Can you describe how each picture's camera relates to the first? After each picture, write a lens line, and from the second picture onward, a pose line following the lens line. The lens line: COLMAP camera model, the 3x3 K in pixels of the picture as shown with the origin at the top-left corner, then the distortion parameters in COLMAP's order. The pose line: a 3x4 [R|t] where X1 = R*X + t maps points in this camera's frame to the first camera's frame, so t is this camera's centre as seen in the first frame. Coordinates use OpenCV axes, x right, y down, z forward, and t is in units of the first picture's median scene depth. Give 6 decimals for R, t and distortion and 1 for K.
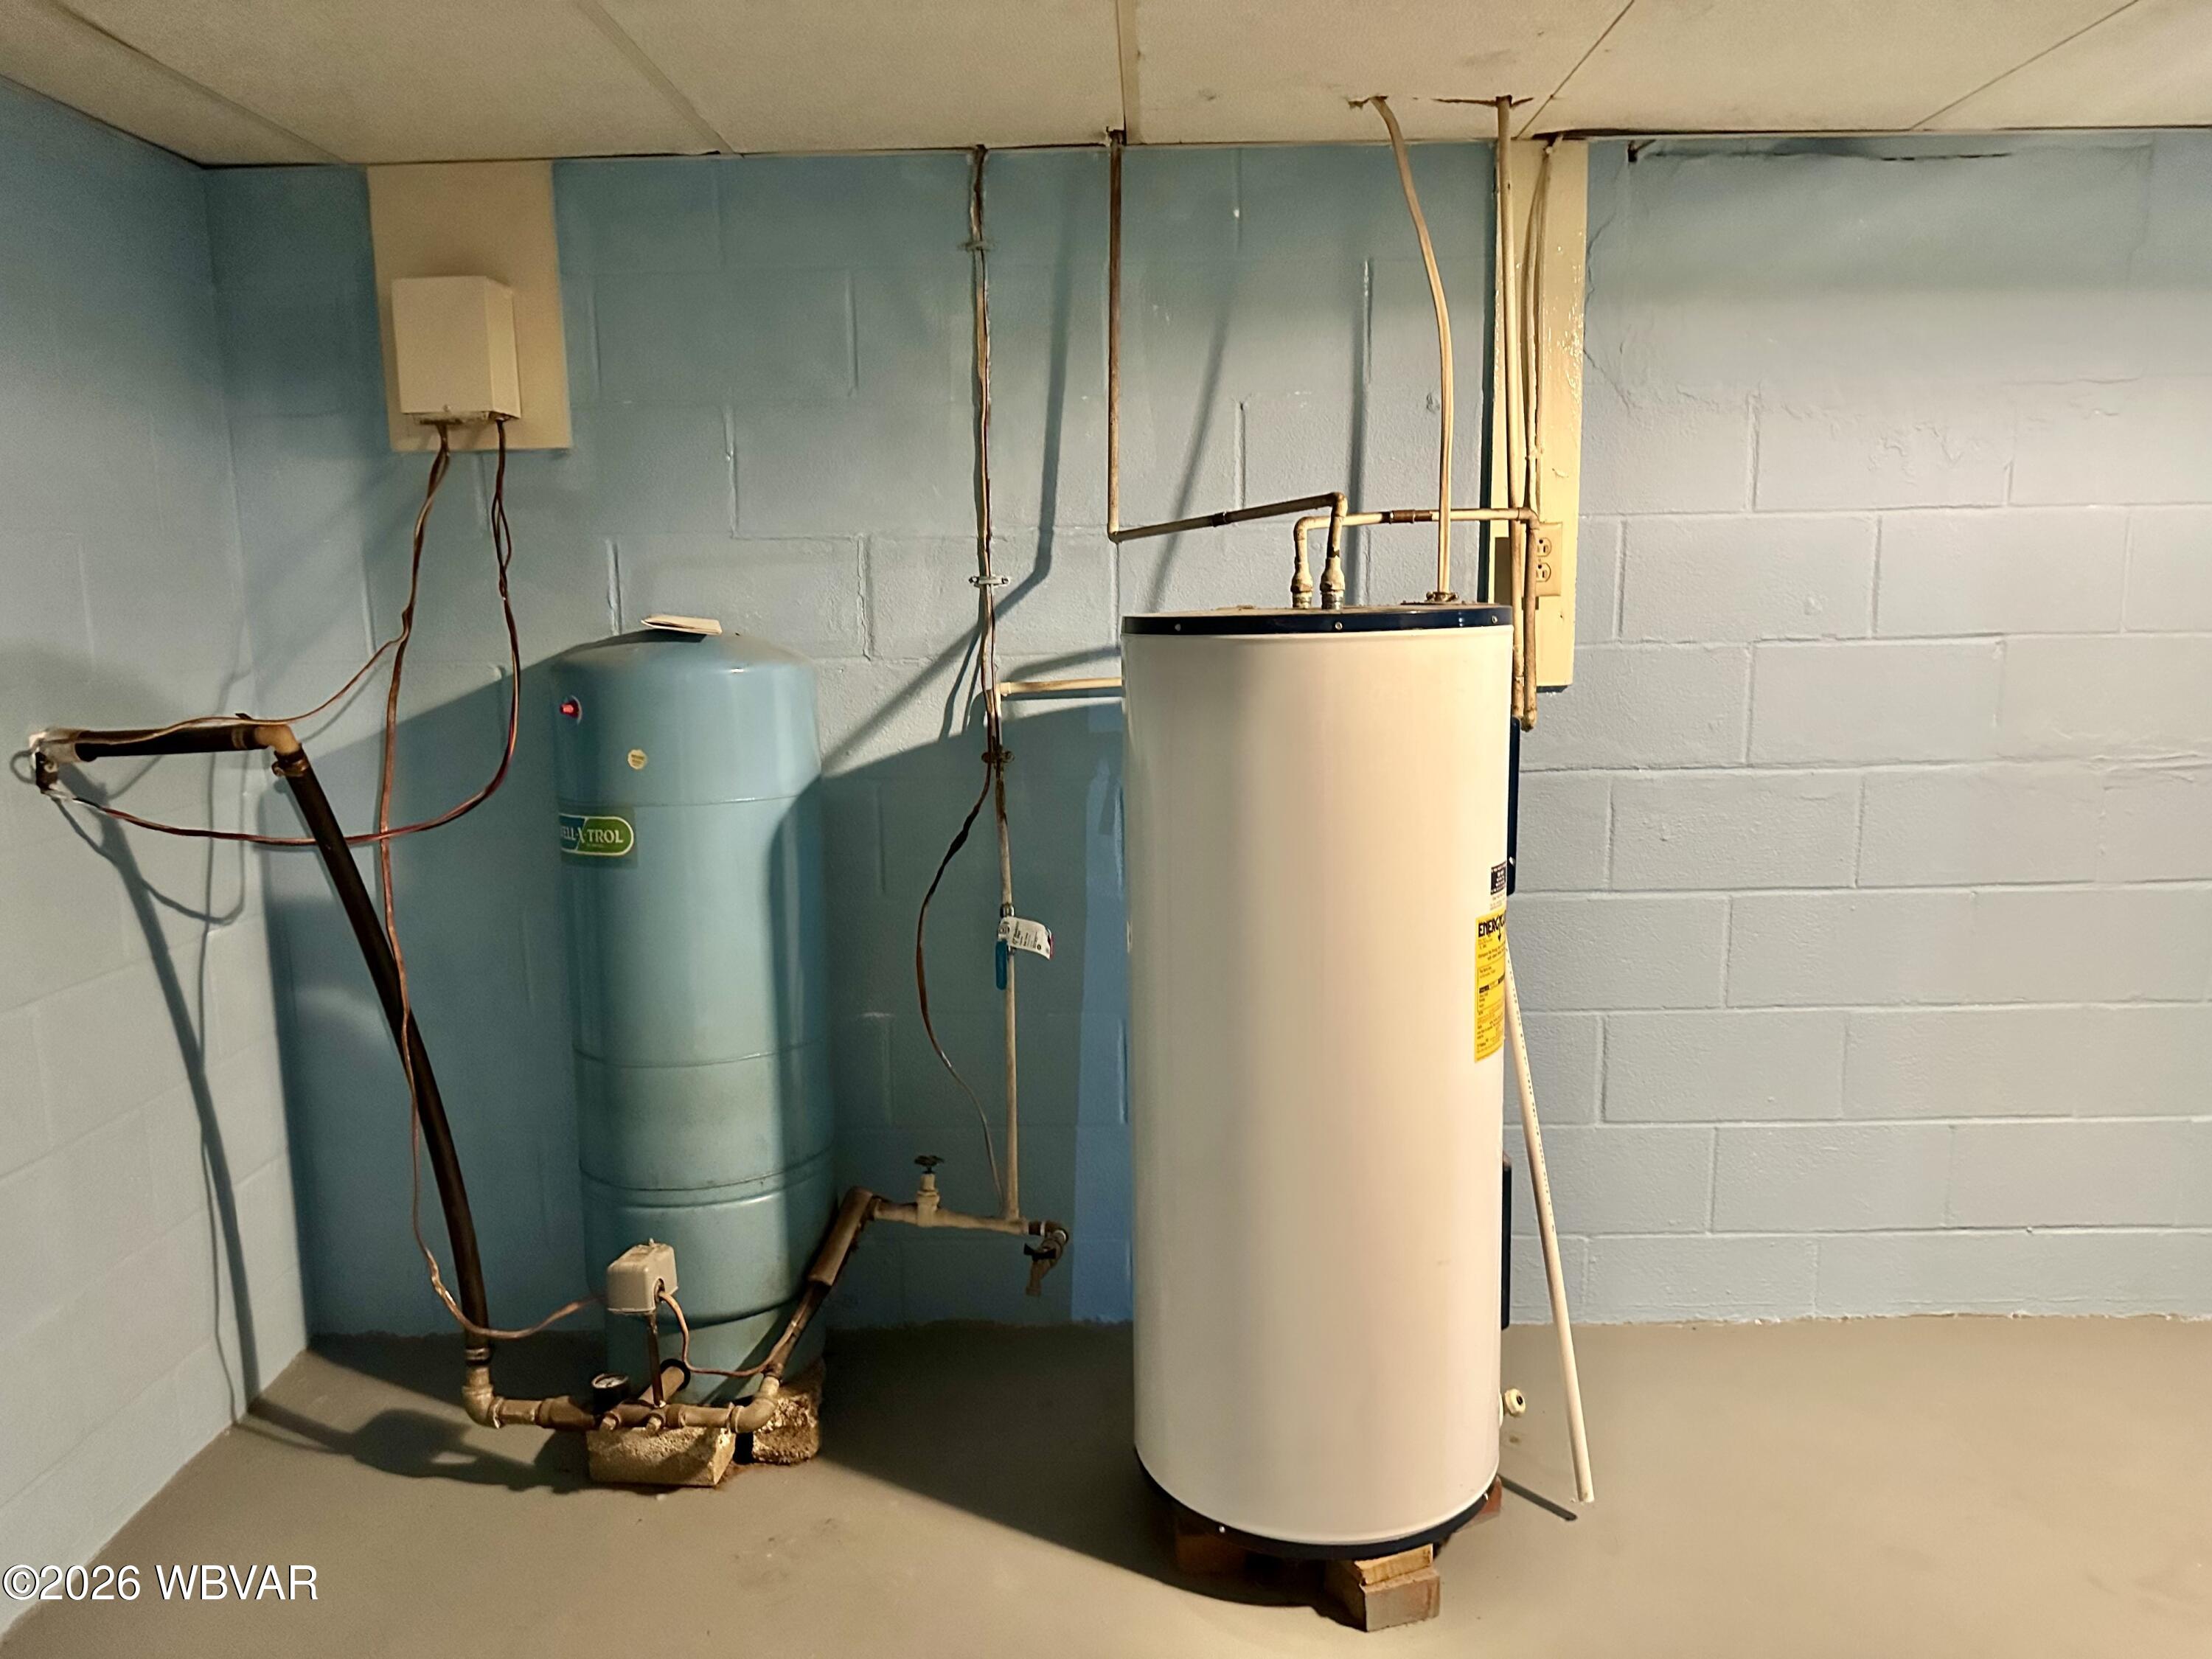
lens RADIAL K [[1531.5, 0, 1096.6], [0, 1531.5, 842.3], [0, 0, 1]] dist [0.049039, -0.009079]
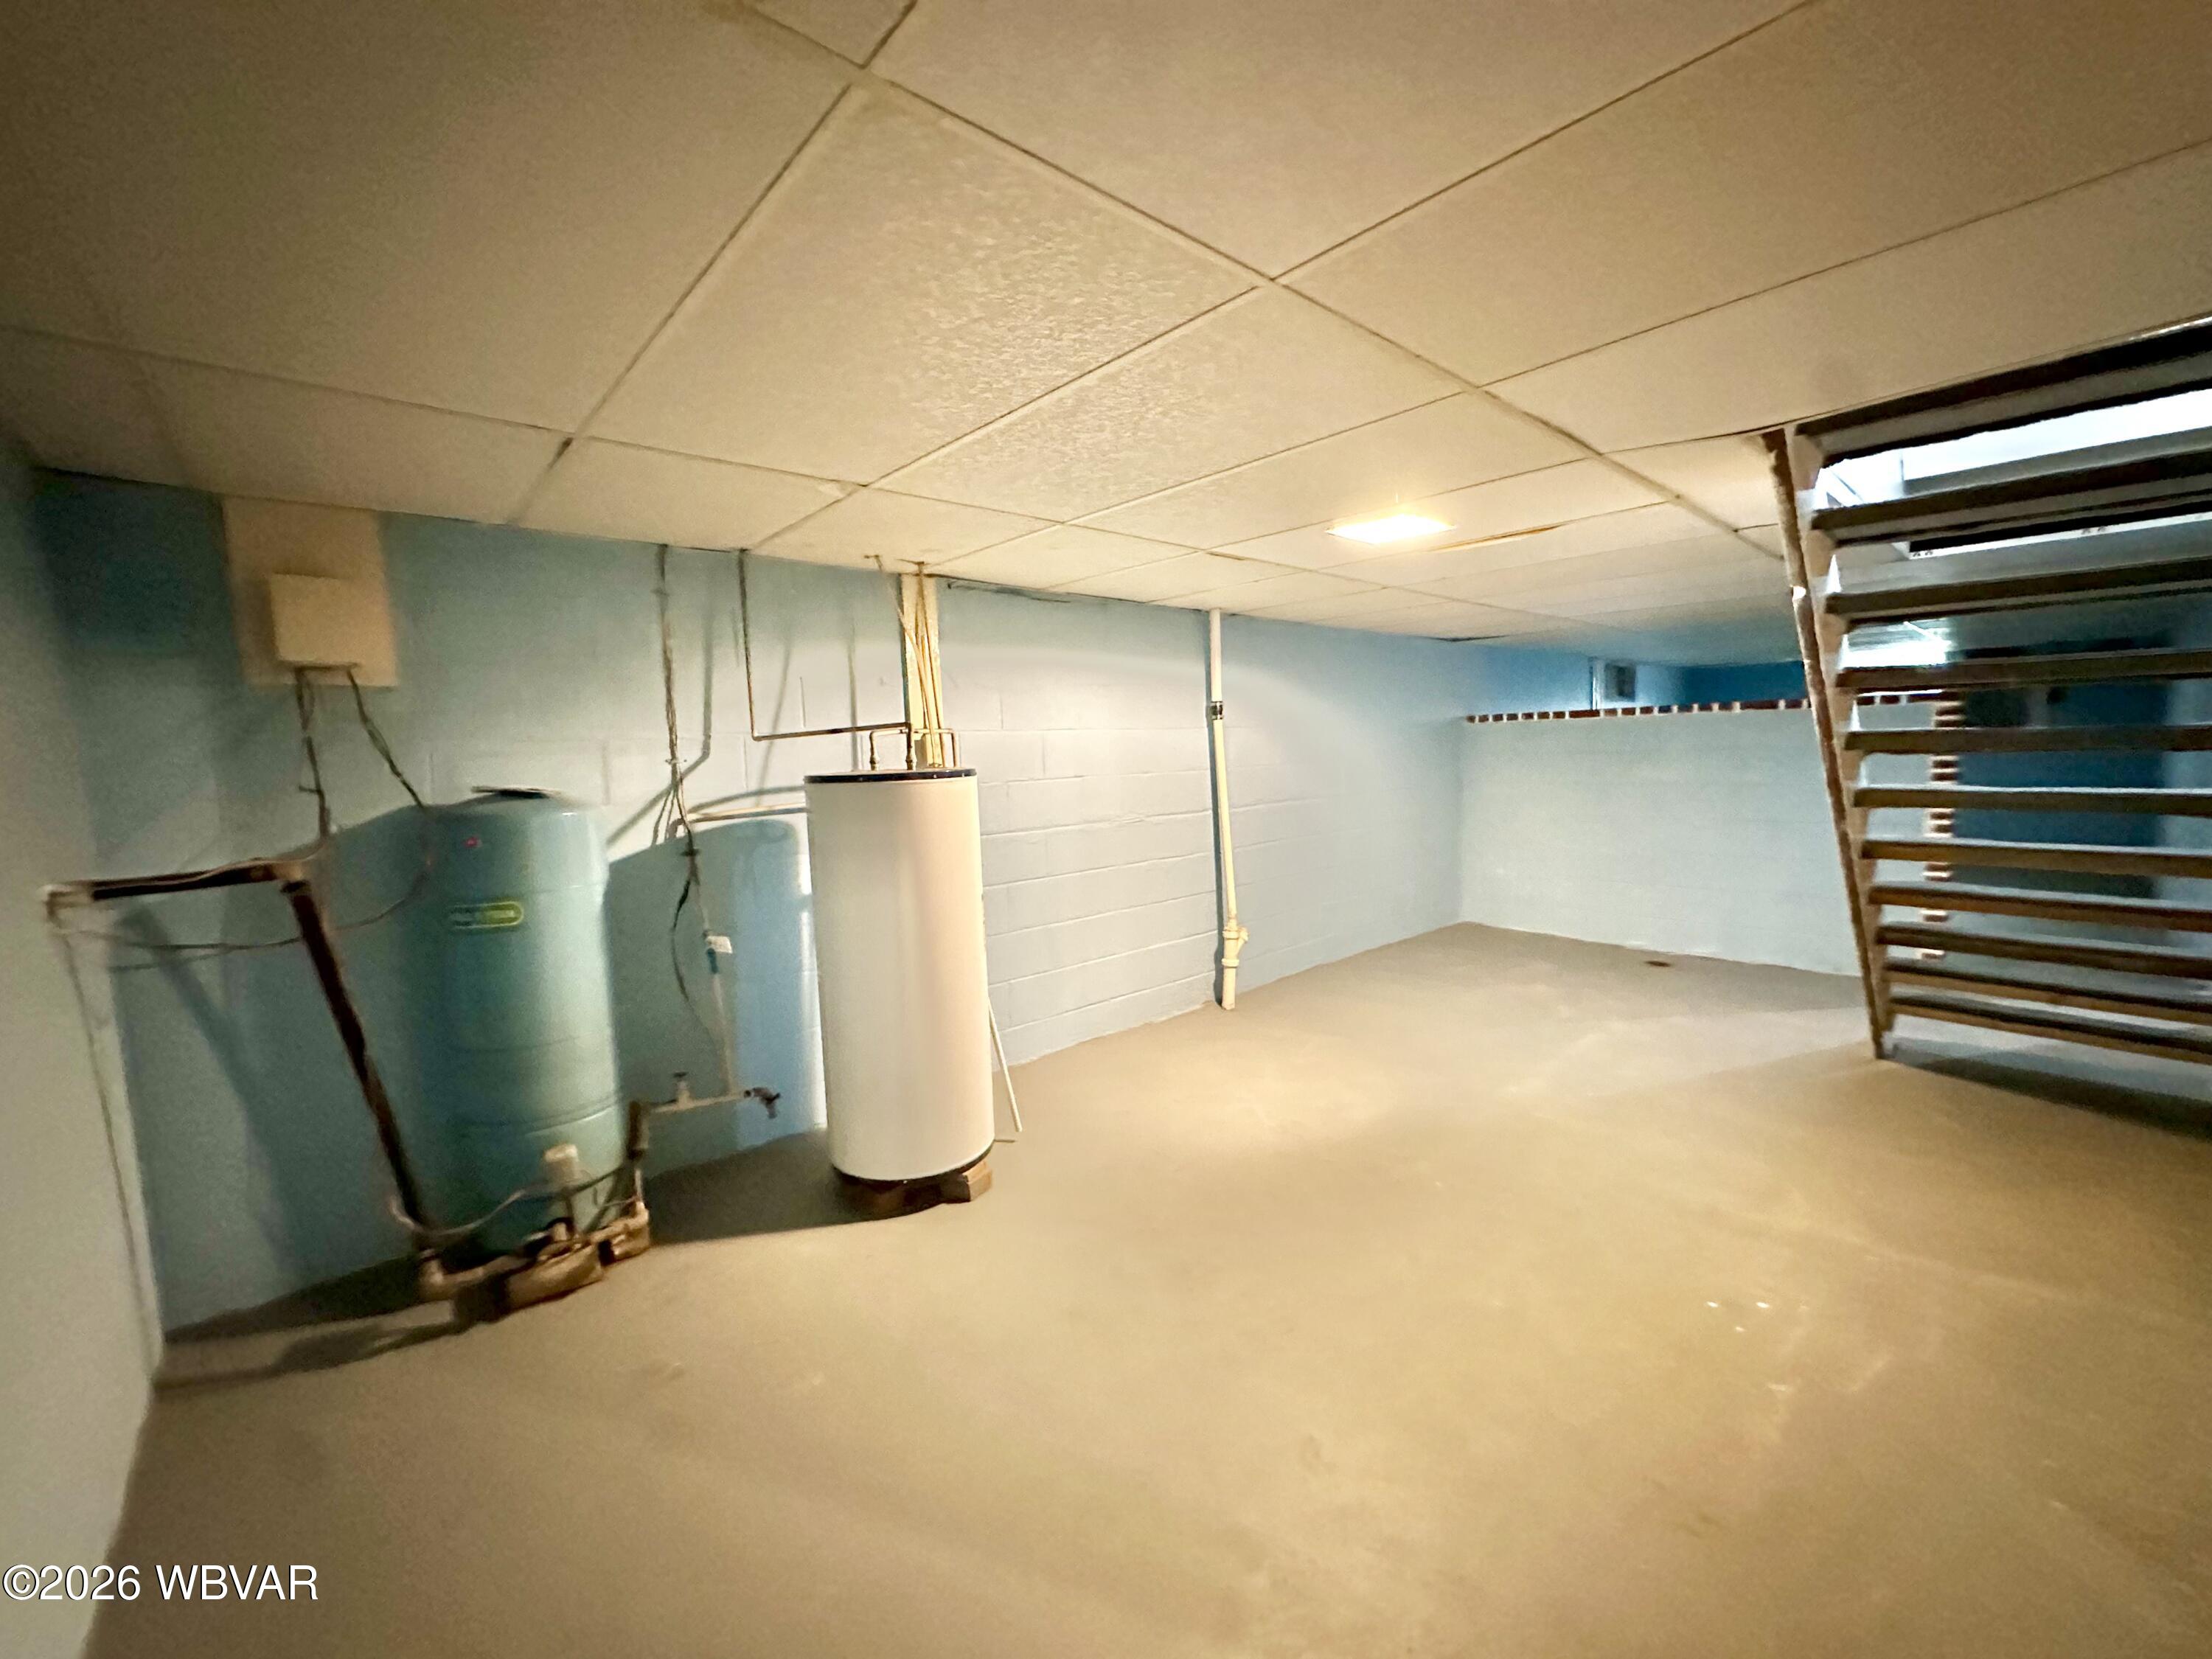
lens RADIAL K [[888.2, 0, 1117.0], [0, 888.2, 816.9], [0, 0, 1]] dist [0.004376, 0.000624]
pose [[0.744260, -0.062476, 0.664961, -0.412975], [0.127847, 0.990531, -0.050029, 0.022973], [-0.655539, 0.122248, 0.745200, -0.172062]]
